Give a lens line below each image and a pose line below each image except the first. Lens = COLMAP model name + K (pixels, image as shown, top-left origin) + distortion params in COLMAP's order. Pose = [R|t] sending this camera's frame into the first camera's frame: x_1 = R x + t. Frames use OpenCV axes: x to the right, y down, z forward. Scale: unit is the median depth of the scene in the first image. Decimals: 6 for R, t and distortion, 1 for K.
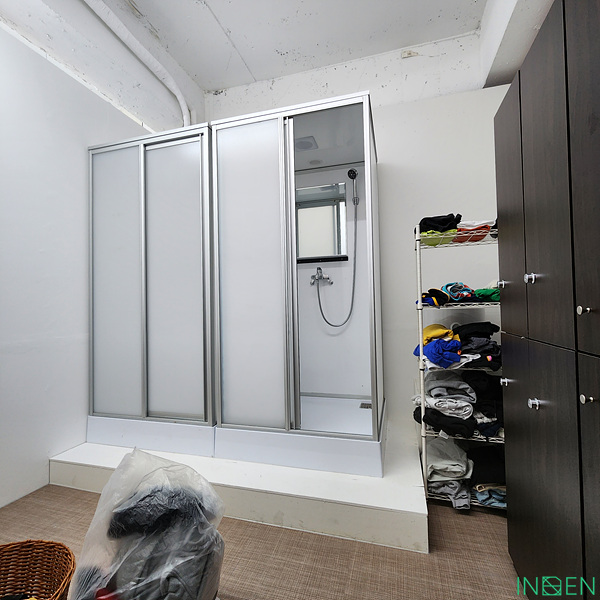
lens RADIAL K [[329.5, 0, 300.8], [0, 329.5, 297.9], [0, 0, 1]] dist [0.002404, -0.001019]
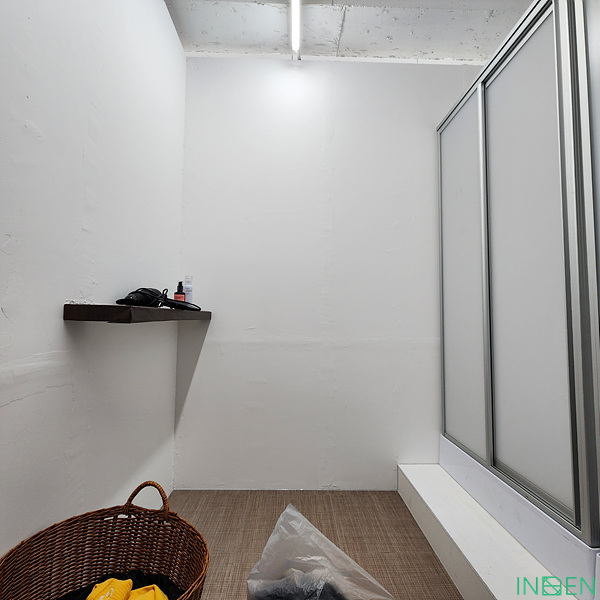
lens RADIAL K [[329.5, 0, 300.8], [0, 329.5, 297.9], [0, 0, 1]] dist [0.002404, -0.001019]
pose [[0.309520, -0.032207, -0.950347, 0.075980], [0.007079, 0.999477, -0.031566, 0.026341], [0.950866, 0.003043, 0.309586, 0.401214]]
